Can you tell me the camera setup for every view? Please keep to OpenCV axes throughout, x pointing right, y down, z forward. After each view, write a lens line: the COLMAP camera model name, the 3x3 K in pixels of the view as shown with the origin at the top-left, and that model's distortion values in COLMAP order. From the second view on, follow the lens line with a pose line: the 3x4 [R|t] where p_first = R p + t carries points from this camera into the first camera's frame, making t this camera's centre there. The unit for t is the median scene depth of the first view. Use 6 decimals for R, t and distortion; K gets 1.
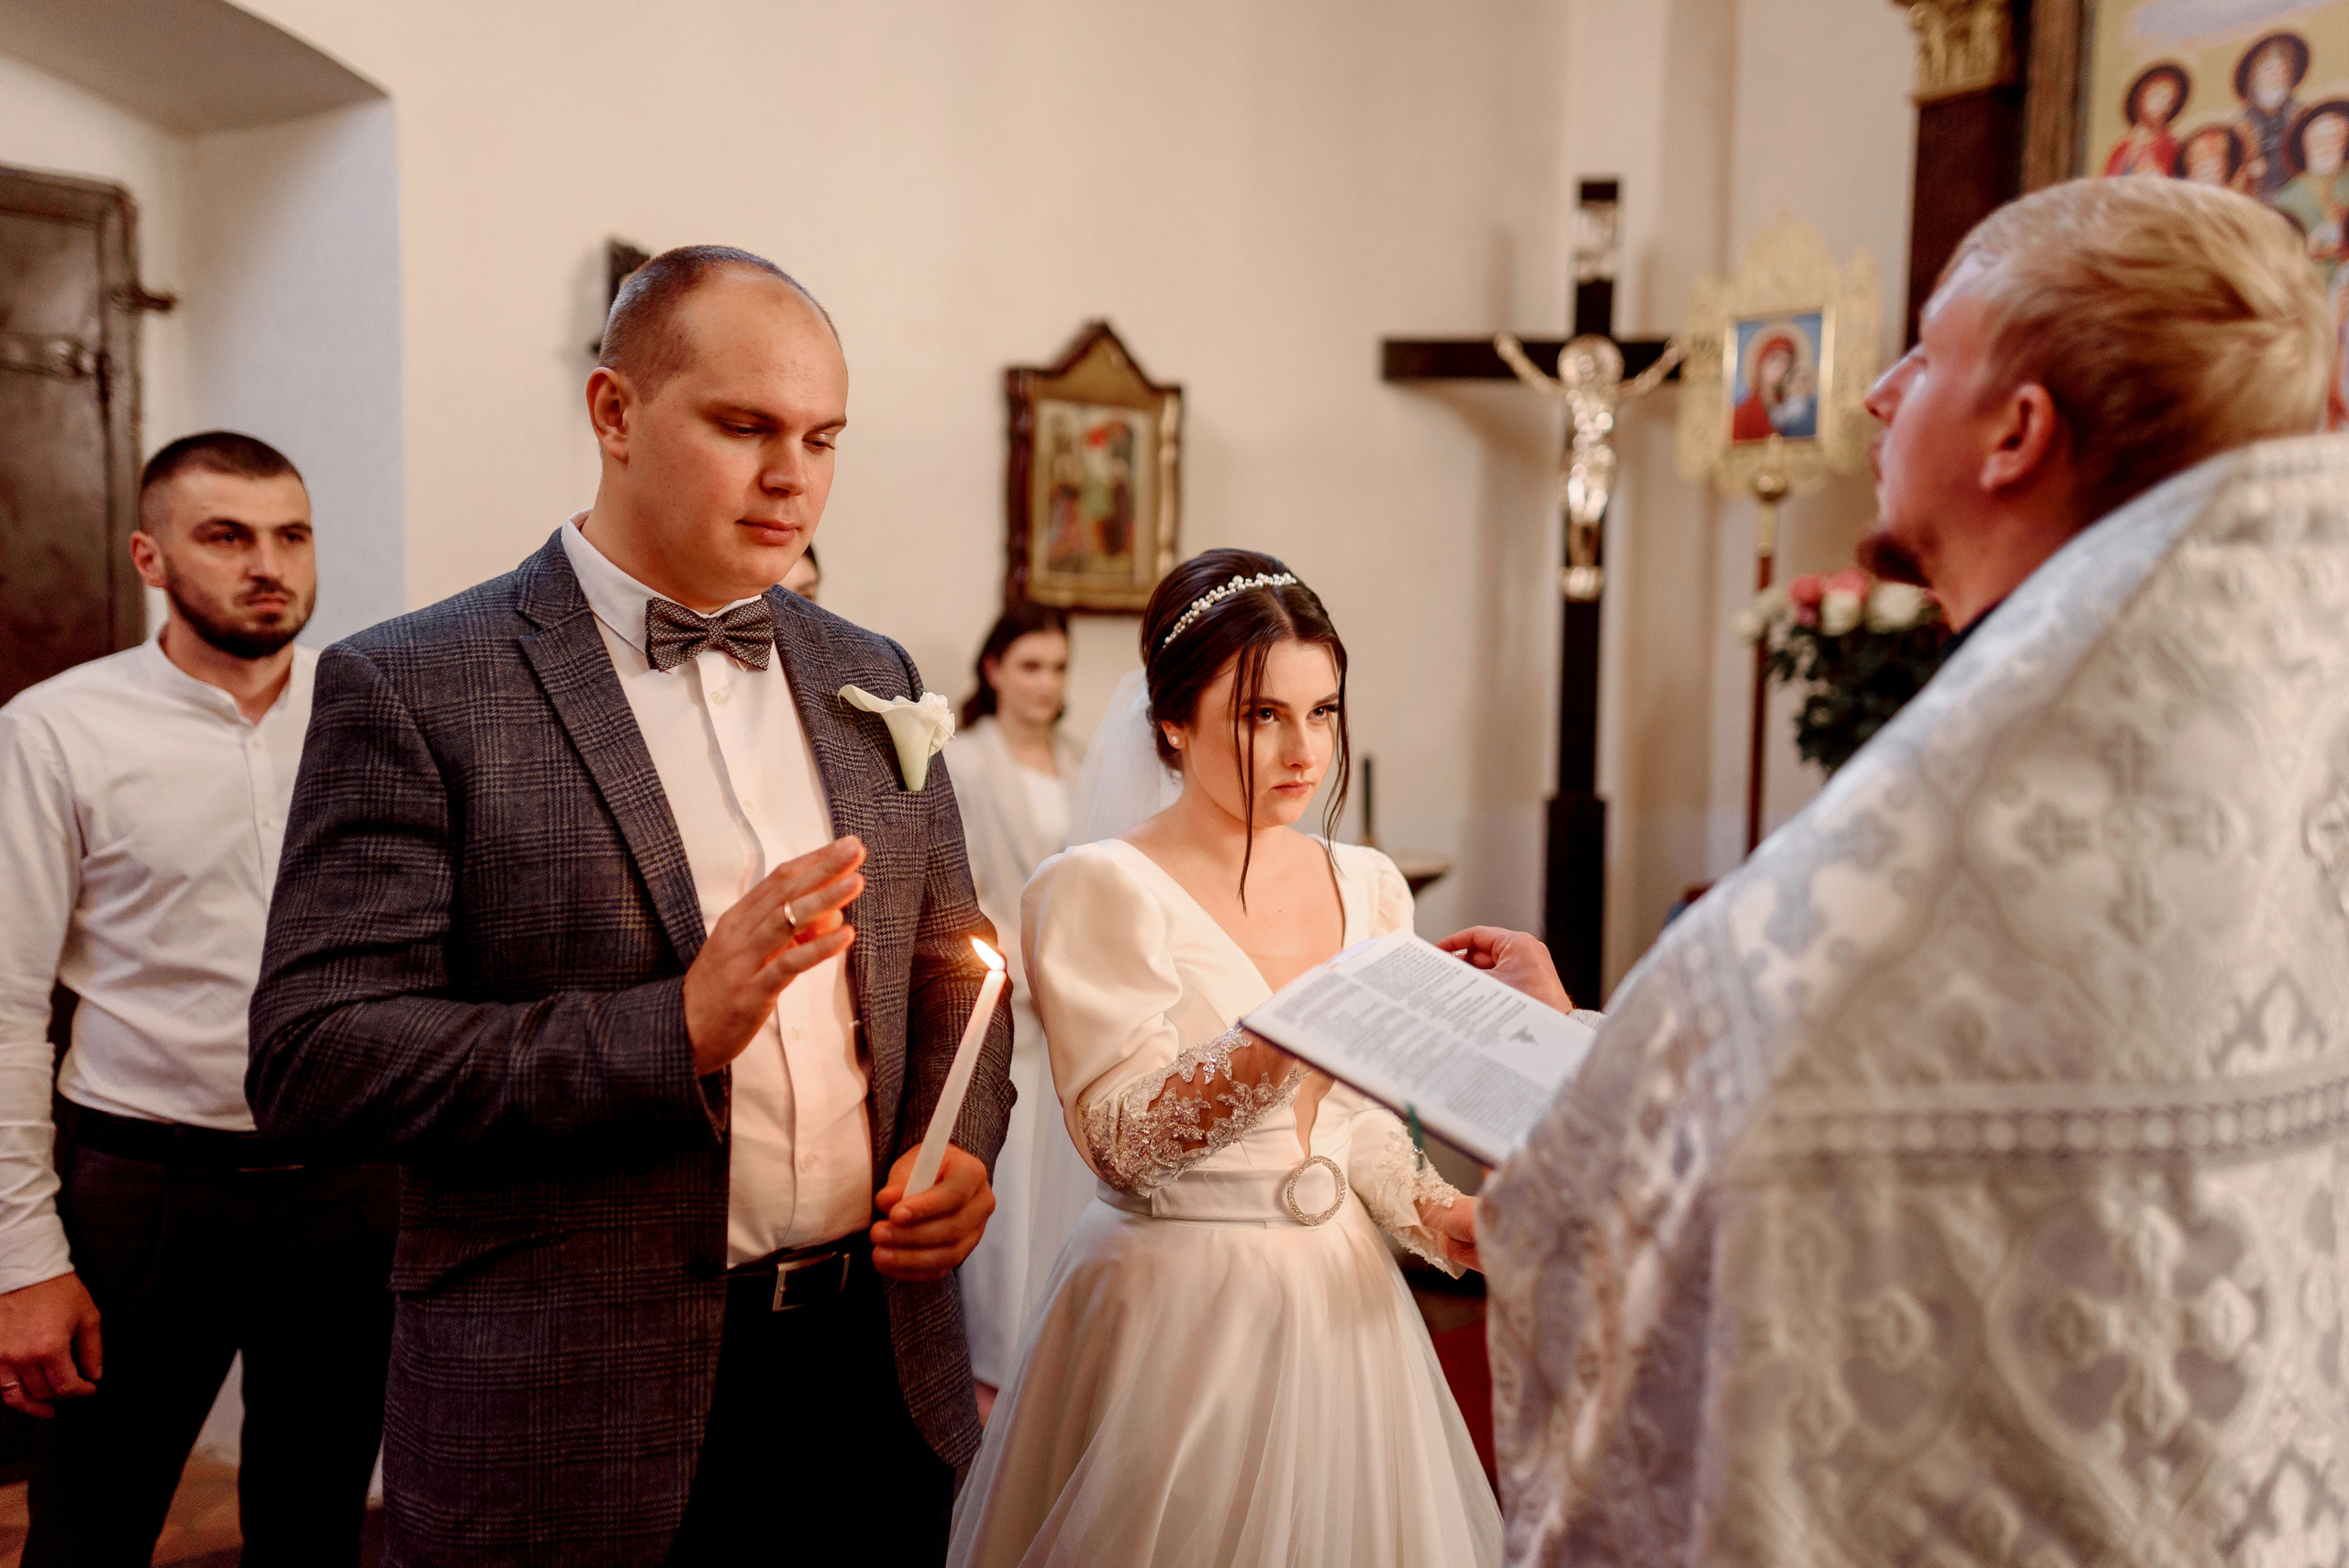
lens RADIAL K [[2204.6, 0, 1206.0], [0, 2204.6, 775.2], [0, 0, 1]] dist [0.185503, 0.000000]
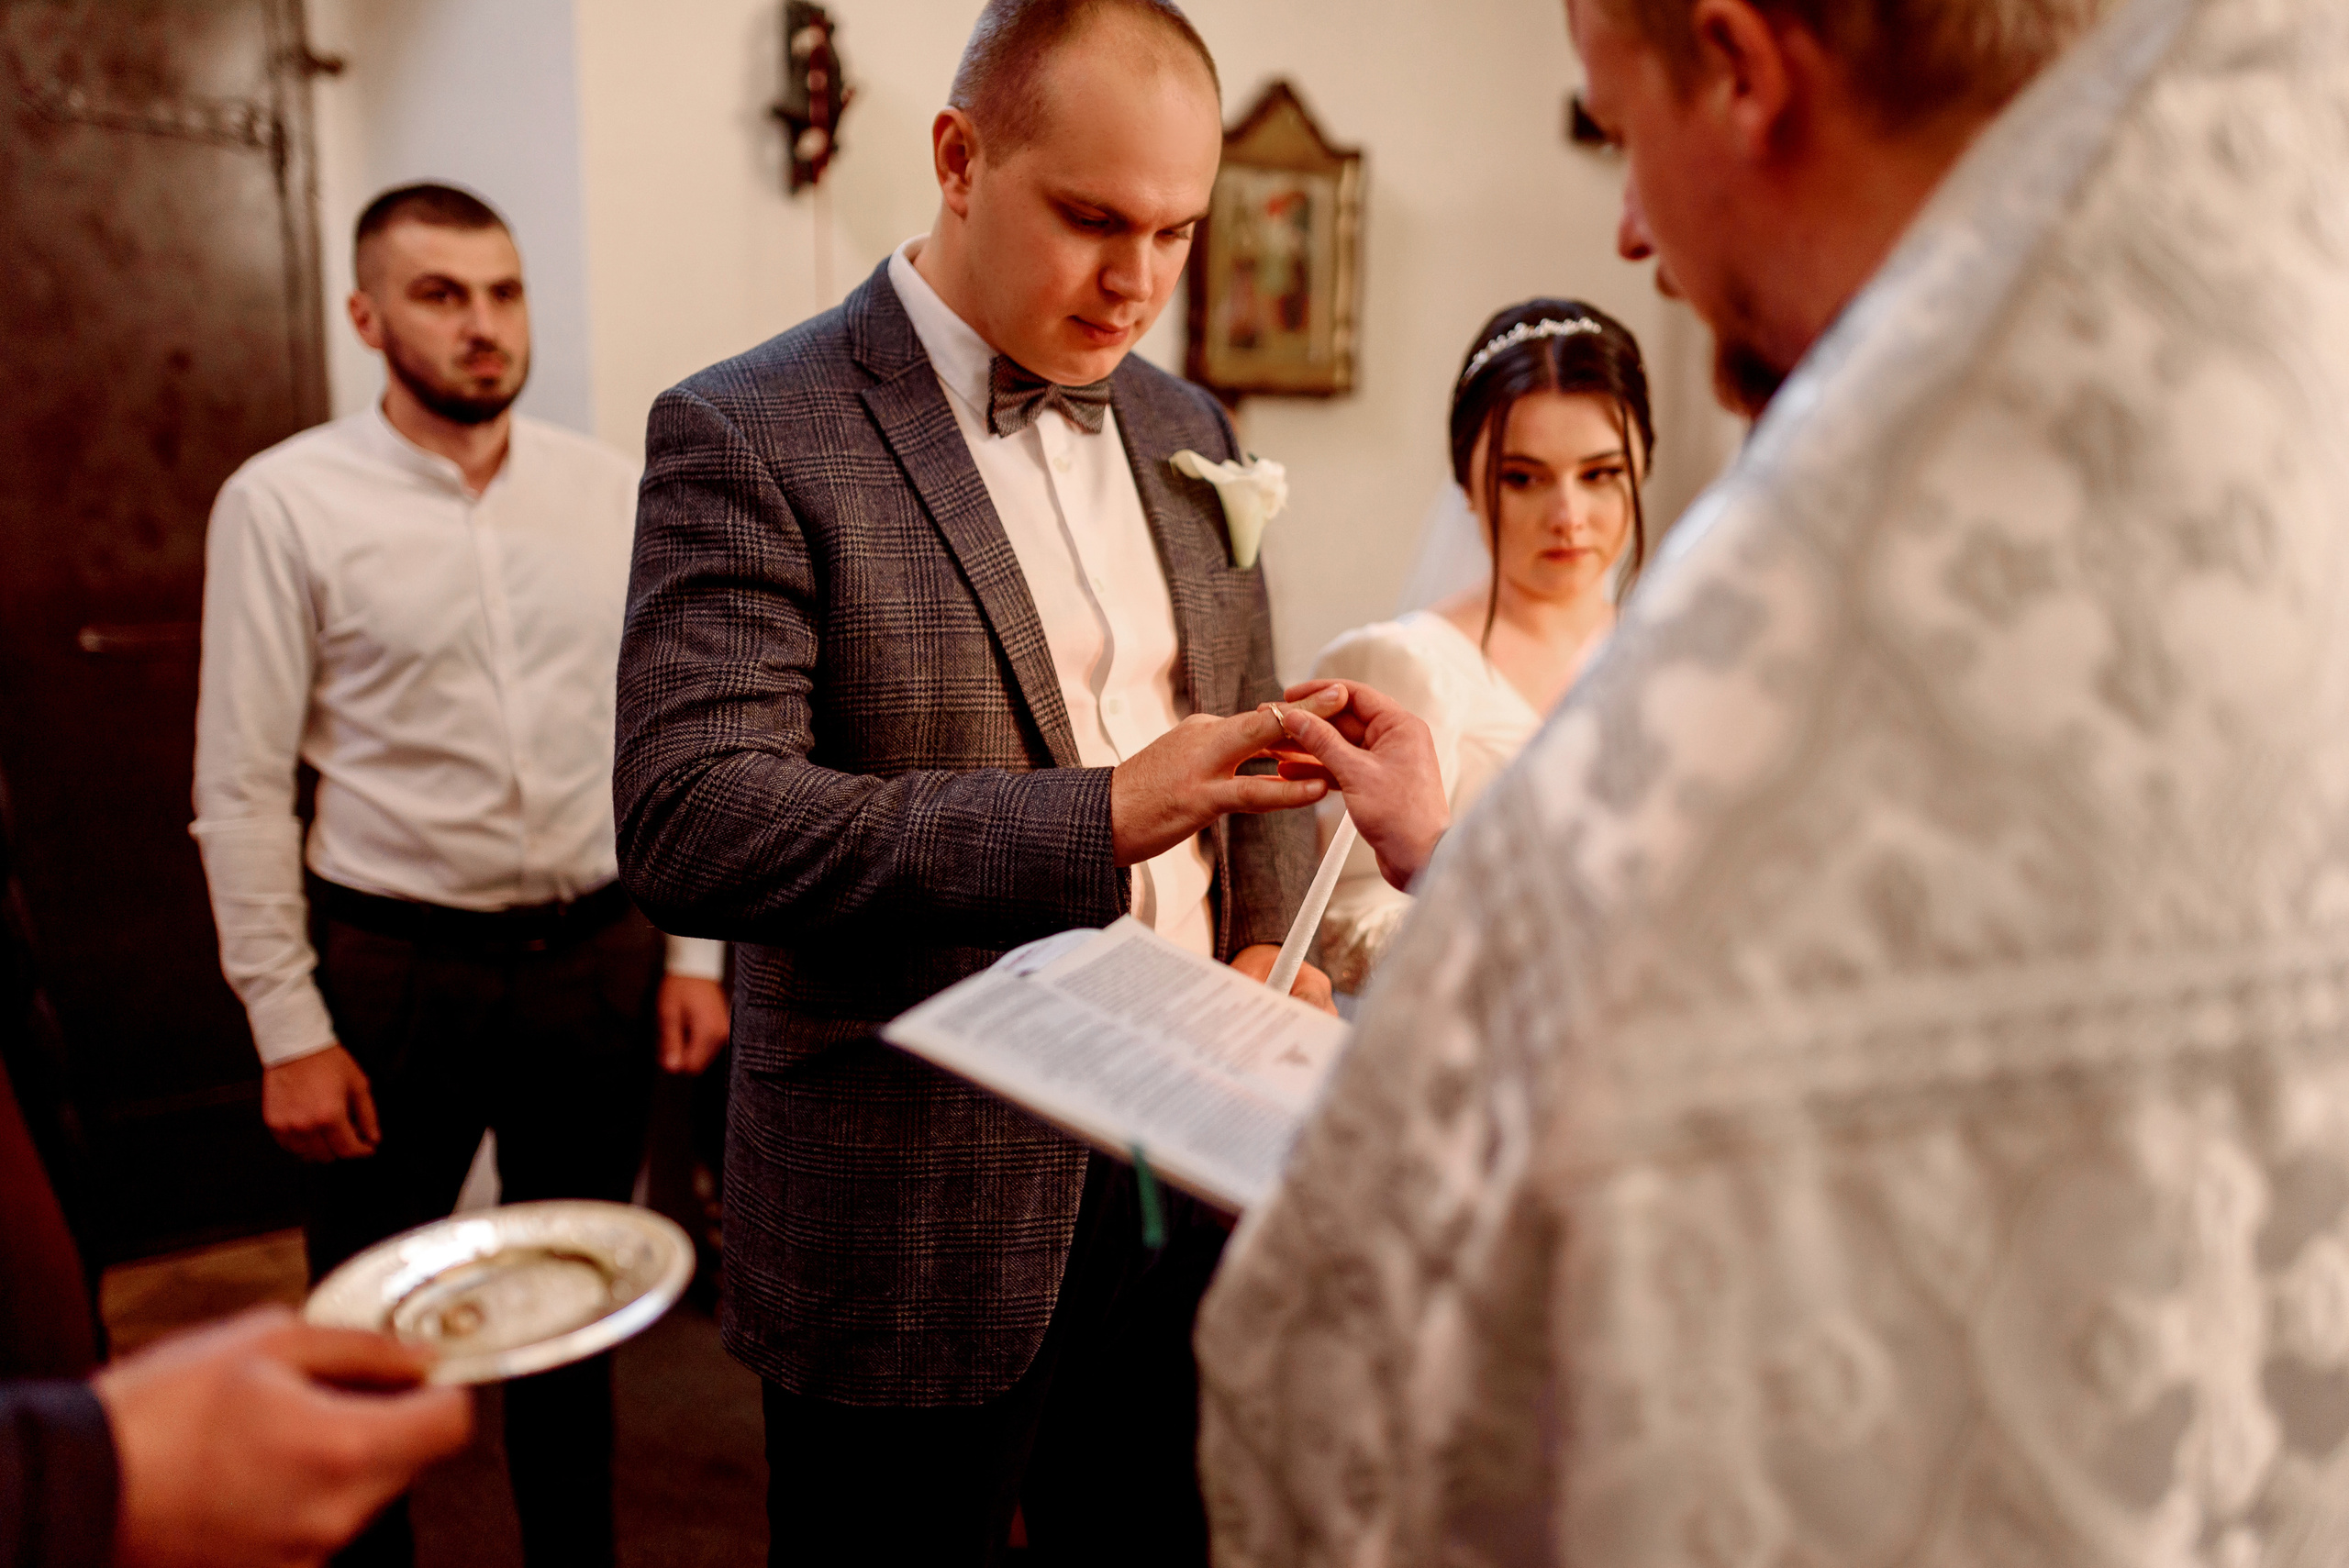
lens RADIAL K [[2204.6, 0, 1206.3], [0, 2204.6, 775.0], [0, 0, 1]] dist [0.185503, 0.000000]
pose [[0.998852, 0.007147, -0.047371, -0.037629], [-0.002753, 0.995739, 0.092176, 0.003200], [0.047828, -0.091940, 0.994615, 0.024915]]
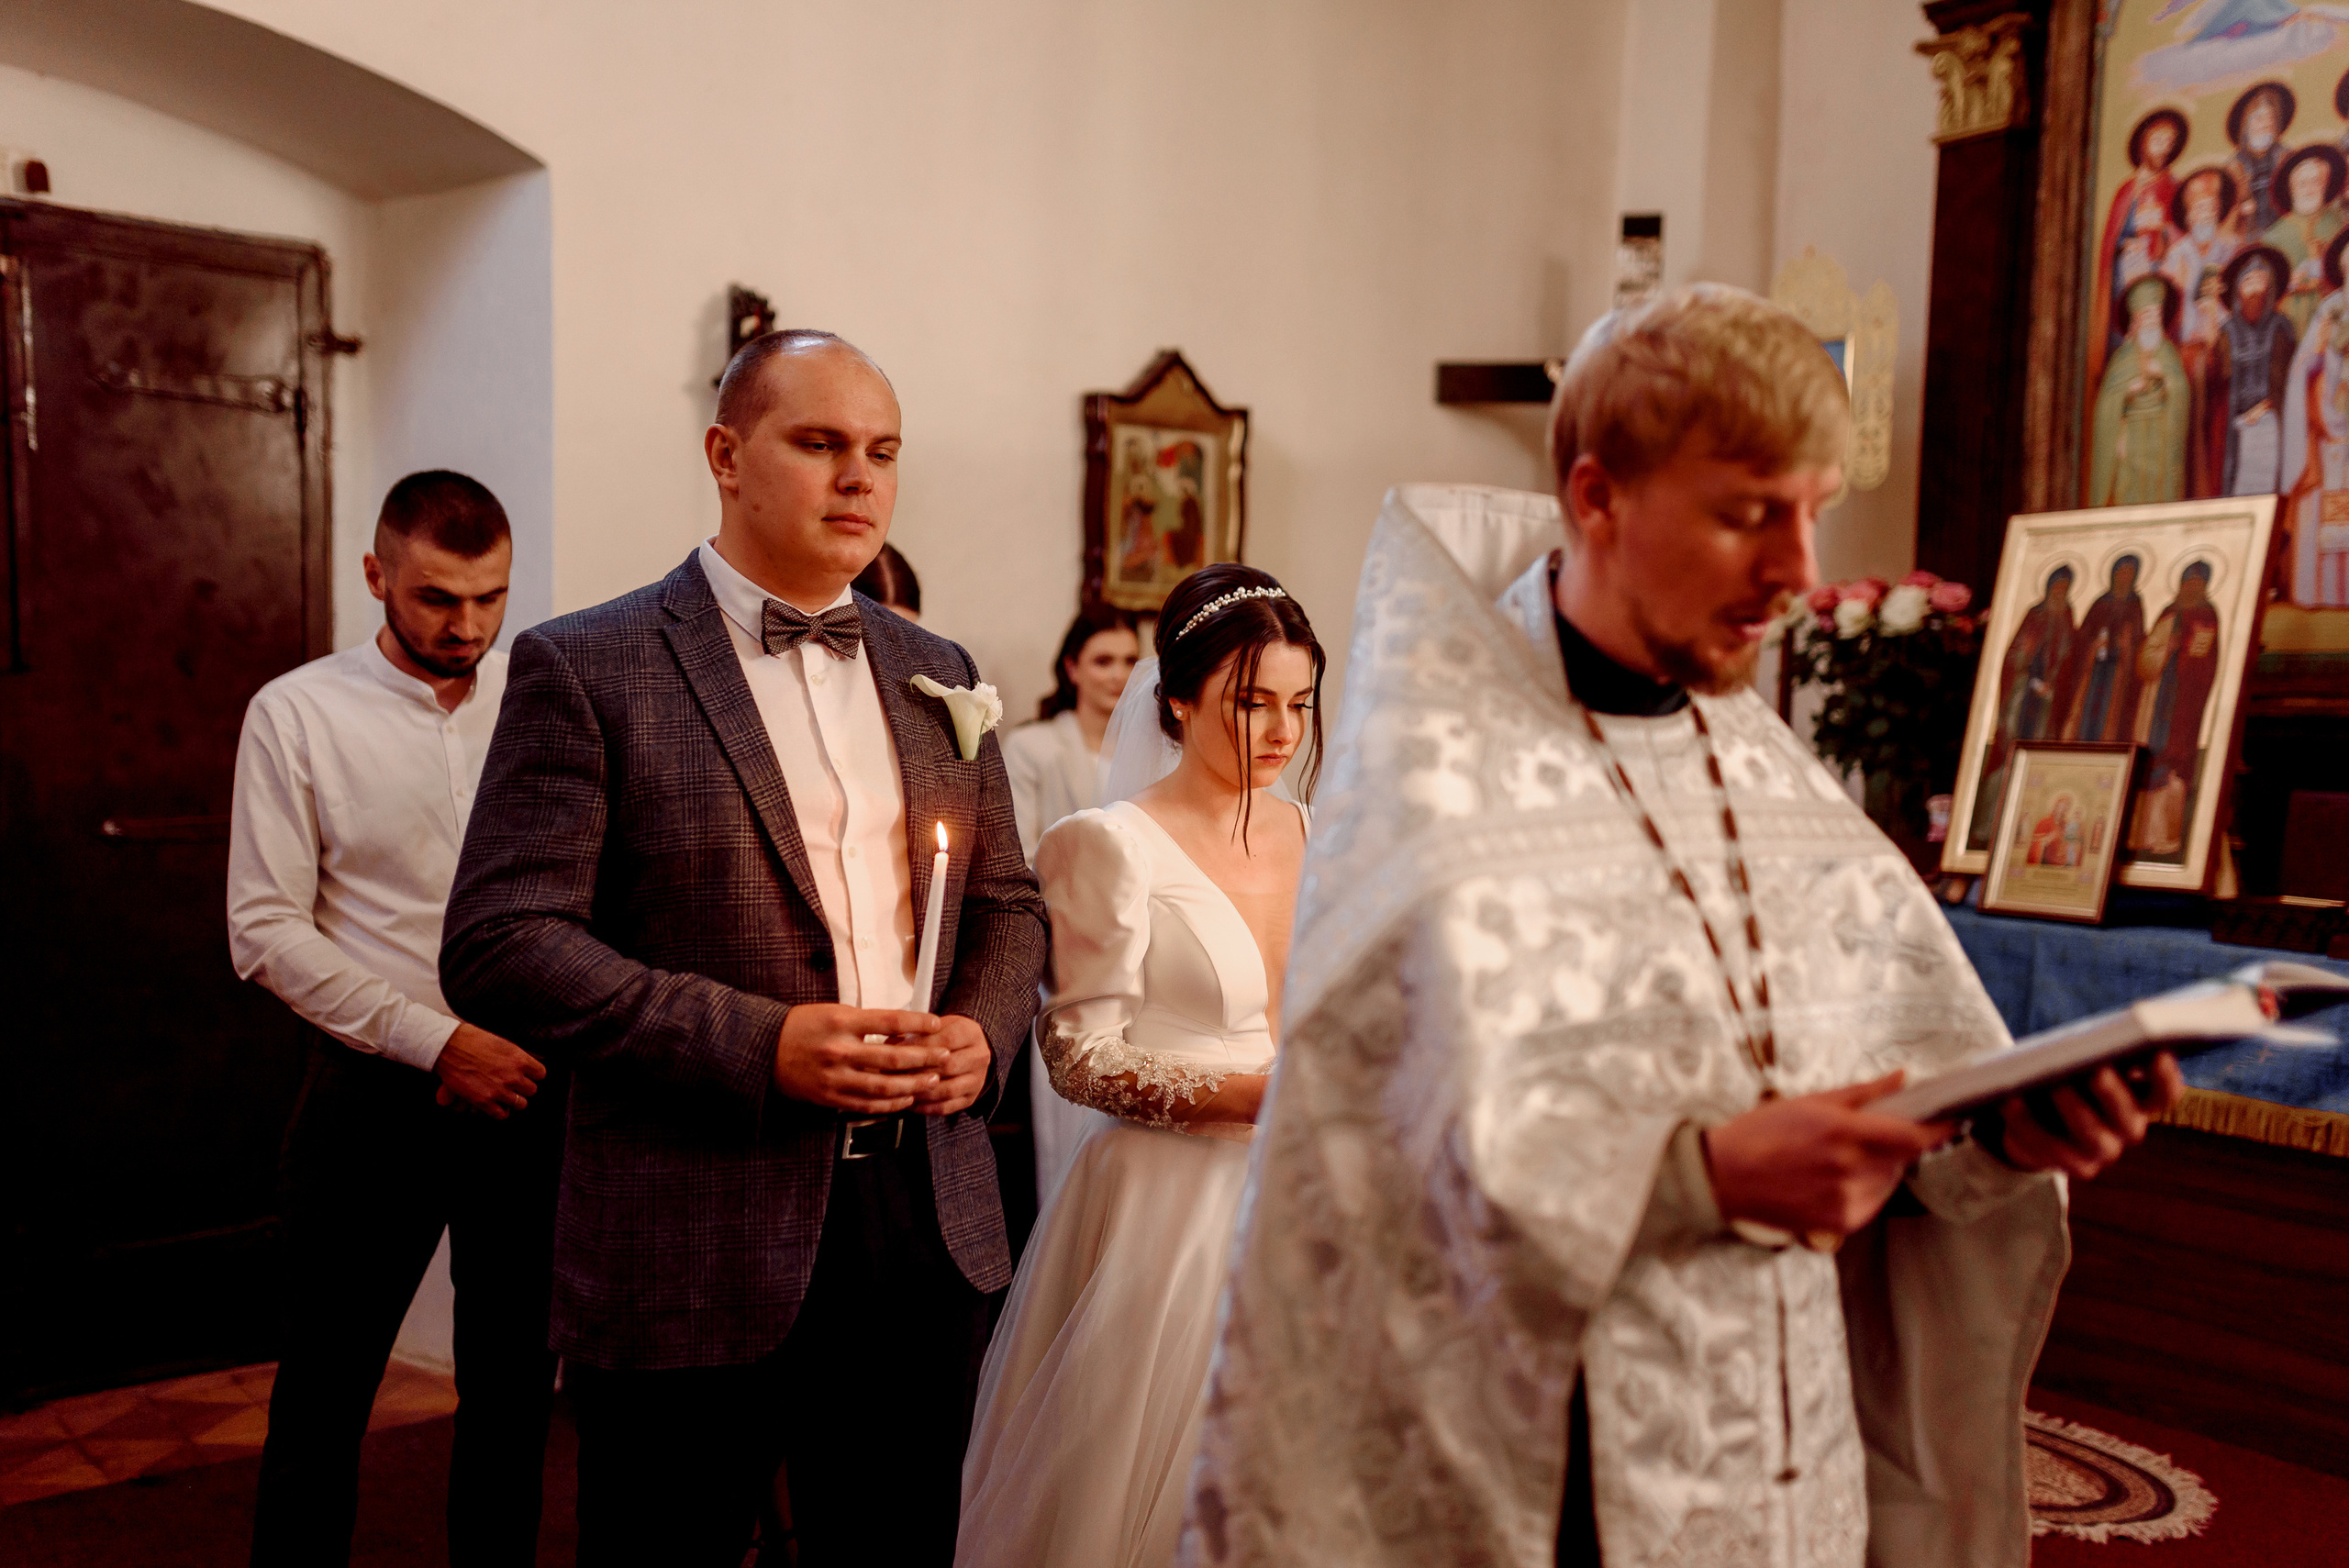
lens RADIAL K [[2204.6, 0, 1200.0], [0, 2204.6, 769.7], [0, 0, 1]] dist [0.185503, 0.000000]
pose [[0.998645, 0.006429, -0.051638, 0.028281], [-0.006715, 0.999963, -0.005361, 0.008742], [0.051602, 0.005700, 0.998651, -0.106097]]
